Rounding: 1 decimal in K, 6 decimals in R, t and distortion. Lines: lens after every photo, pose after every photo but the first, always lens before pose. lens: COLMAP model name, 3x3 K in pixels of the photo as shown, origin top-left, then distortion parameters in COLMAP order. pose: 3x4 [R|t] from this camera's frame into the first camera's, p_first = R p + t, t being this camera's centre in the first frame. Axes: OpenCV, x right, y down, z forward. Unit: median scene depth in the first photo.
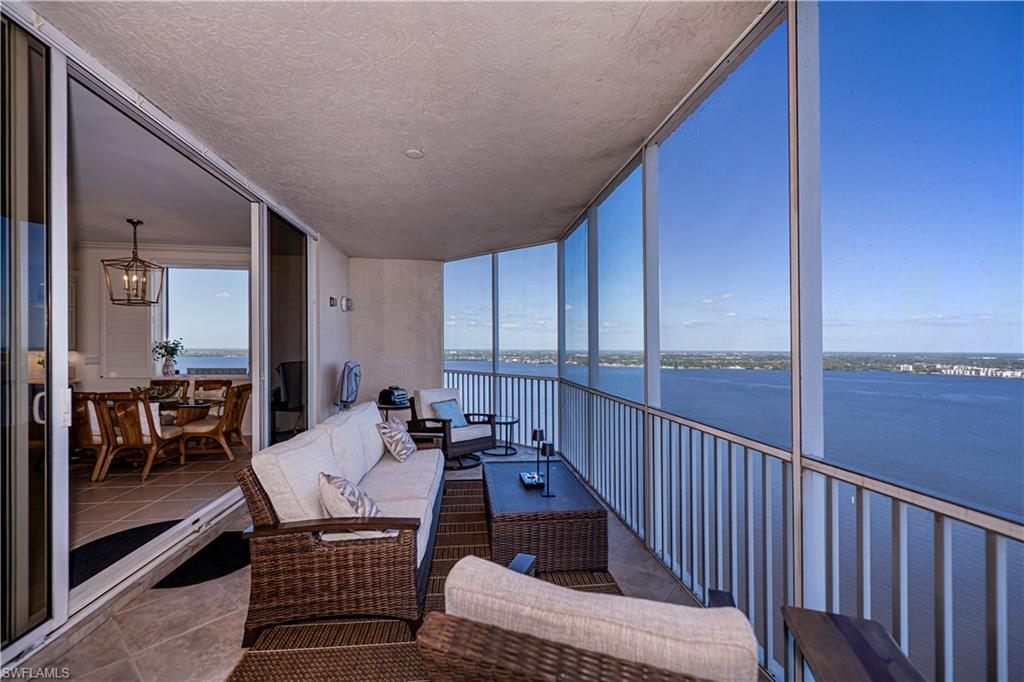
lens RADIAL K [[411.7, 0, 512.4], [0, 411.7, 344.5], [0, 0, 1]] dist [-0.000240, -0.002410]
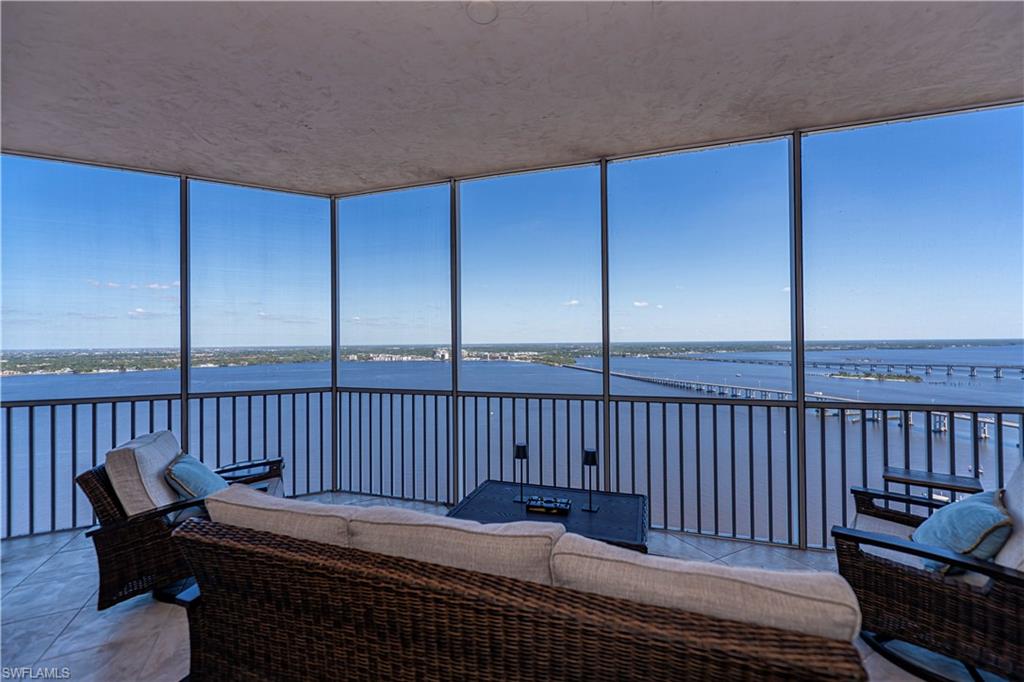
lens RADIAL K [[411.7, 0, 524.0], [0, 411.7, 336.8], [0, 0, 1]] dist [-0.000240, -0.002410]
pose [[0.403440, 0.002188, 0.915004, -0.347902], [0.004465, 0.999981, -0.004360, 0.001702], [-0.914995, 0.005845, 0.403422, 0.390250]]
